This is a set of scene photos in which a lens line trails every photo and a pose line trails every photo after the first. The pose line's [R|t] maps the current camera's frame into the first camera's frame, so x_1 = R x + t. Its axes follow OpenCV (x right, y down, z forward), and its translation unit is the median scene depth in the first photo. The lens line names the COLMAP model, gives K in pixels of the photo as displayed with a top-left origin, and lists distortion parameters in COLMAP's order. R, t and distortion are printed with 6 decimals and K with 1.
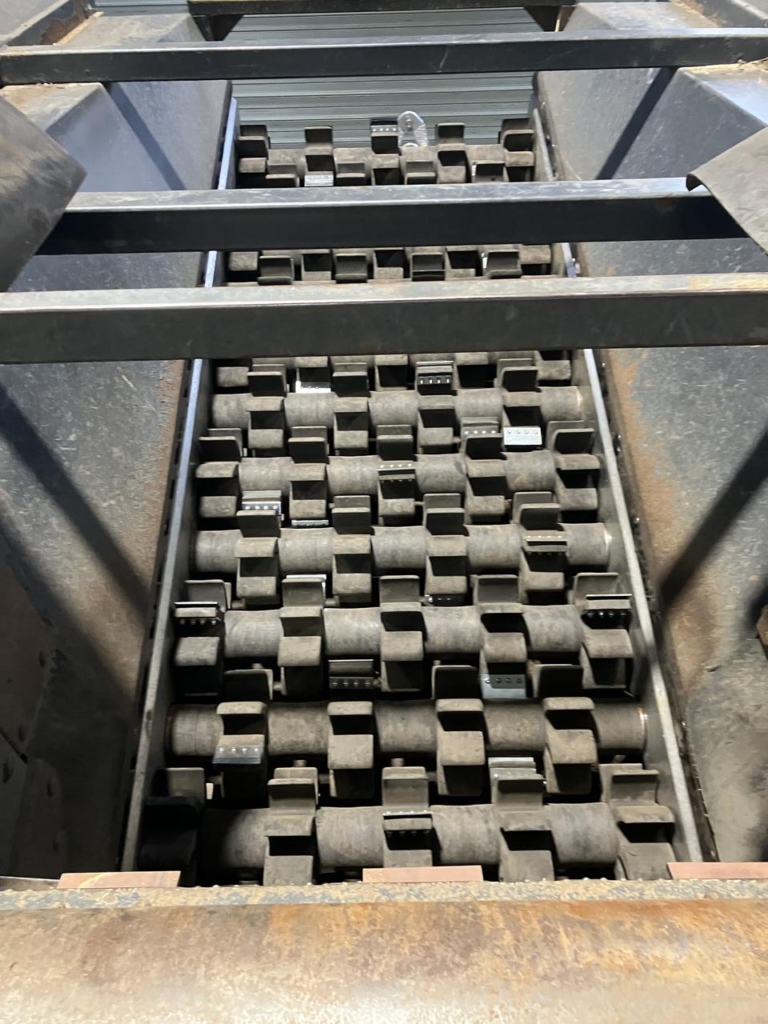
lens RADIAL K [[840.5, 0, 381.2], [0, 840.5, 510.2], [0, 0, 1]] dist [0.029610, -0.030141]
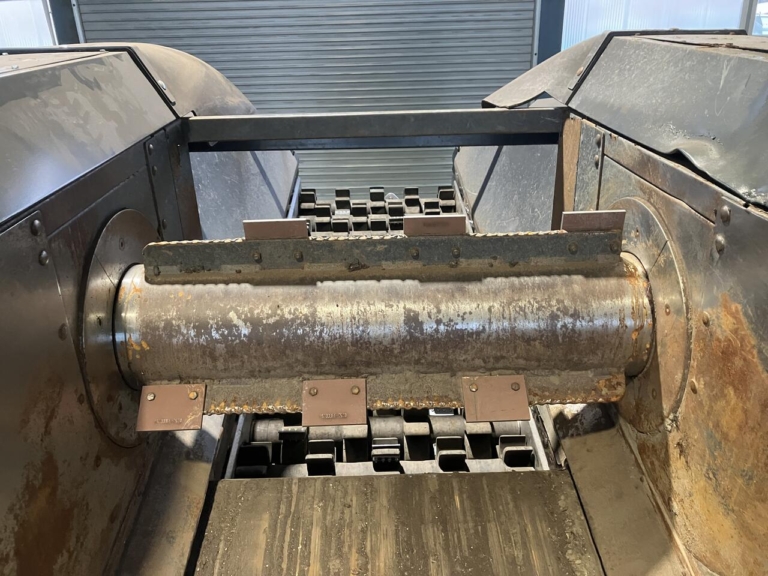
lens RADIAL K [[630.4, 0, 385.6], [0, 630.4, 289.6], [0, 0, 1]] dist [0.029610, -0.030141]
pose [[0.999969, -0.004874, 0.006190, 0.013841], [0.007000, 0.910126, -0.414273, 0.352795], [-0.003615, 0.414303, 0.910132, -0.215688]]
